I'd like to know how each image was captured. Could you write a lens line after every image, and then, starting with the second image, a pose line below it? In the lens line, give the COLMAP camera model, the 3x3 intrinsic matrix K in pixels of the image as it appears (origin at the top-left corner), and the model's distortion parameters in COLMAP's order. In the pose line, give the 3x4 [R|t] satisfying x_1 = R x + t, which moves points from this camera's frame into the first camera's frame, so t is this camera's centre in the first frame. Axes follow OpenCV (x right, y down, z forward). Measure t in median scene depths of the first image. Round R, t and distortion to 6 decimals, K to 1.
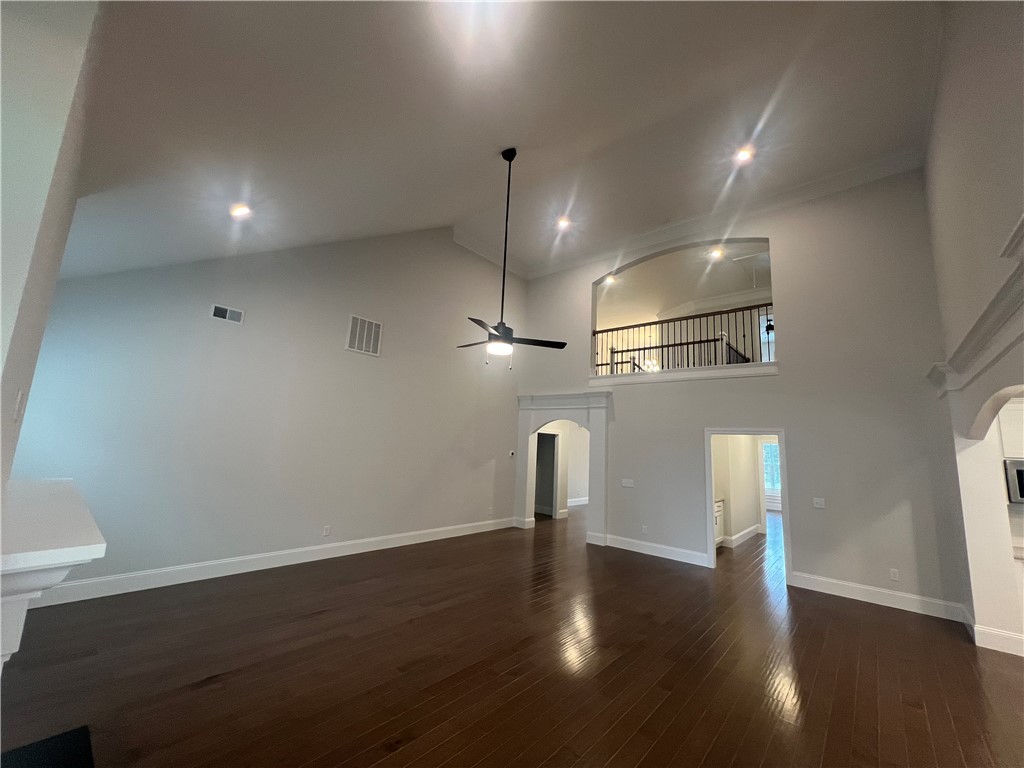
lens RADIAL K [[408.4, 0, 510.9], [0, 408.4, 380.0], [0, 0, 1]] dist [-0.000291, -0.000530]
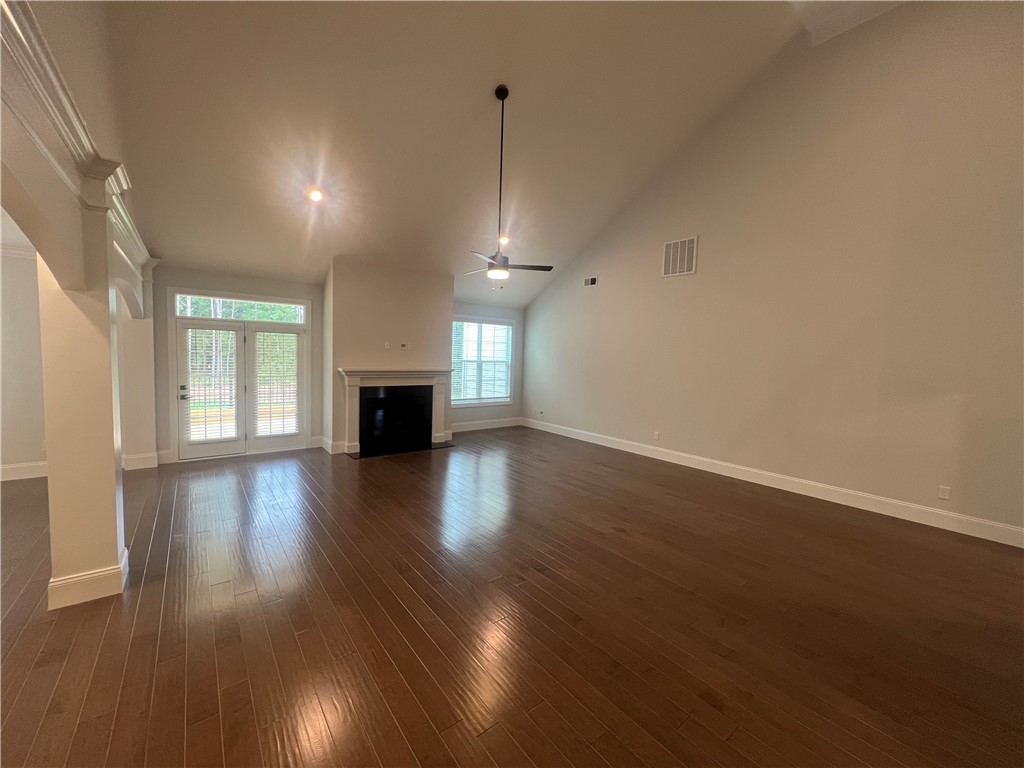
lens RADIAL K [[408.4, 0, 510.9], [0, 408.4, 380.0], [0, 0, 1]] dist [-0.000291, -0.000530]
pose [[-0.187230, 0.016844, -0.982172, 0.801631], [0.125038, 0.992128, -0.006821, 0.162857], [0.974326, -0.124086, -0.187863, 0.830075]]
